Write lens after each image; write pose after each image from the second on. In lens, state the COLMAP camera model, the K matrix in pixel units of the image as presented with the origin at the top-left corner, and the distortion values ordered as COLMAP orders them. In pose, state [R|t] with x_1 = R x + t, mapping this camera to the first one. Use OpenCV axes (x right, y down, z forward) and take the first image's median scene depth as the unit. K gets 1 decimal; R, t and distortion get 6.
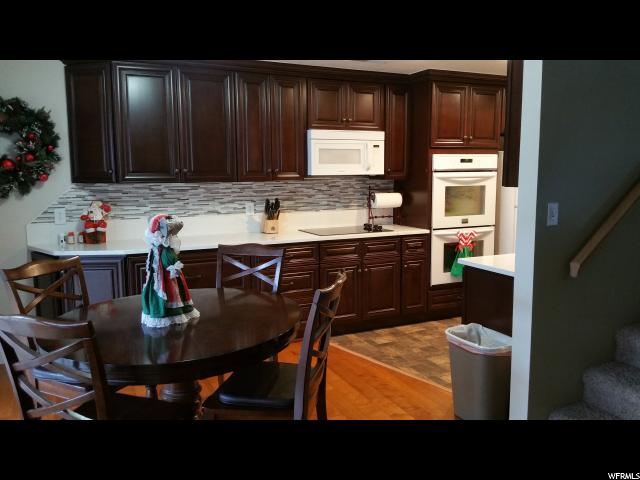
lens RADIAL K [[514.2, 0, 320.6], [0, 514.2, 240.2], [0, 0, 1]] dist [0.080757, -0.140441]
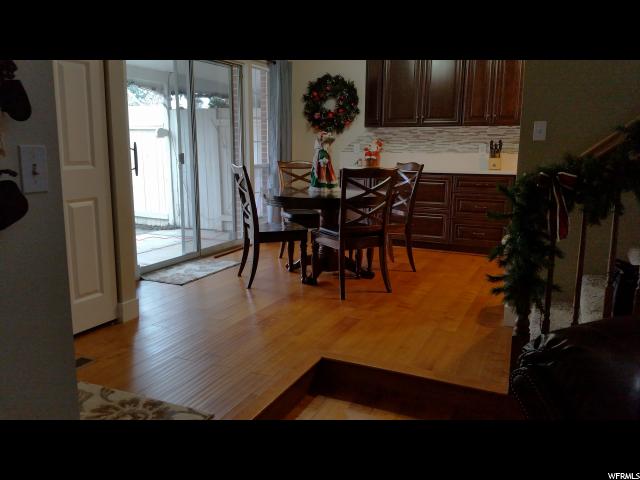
lens RADIAL K [[514.2, 0, 321.0], [0, 514.2, 238.9], [0, 0, 1]] dist [0.080757, -0.140441]
pose [[0.626118, 0.151882, -0.764793, 0.672120], [-0.122796, 0.987813, 0.095642, 0.089190], [0.769999, 0.034031, 0.637137, -0.089788]]
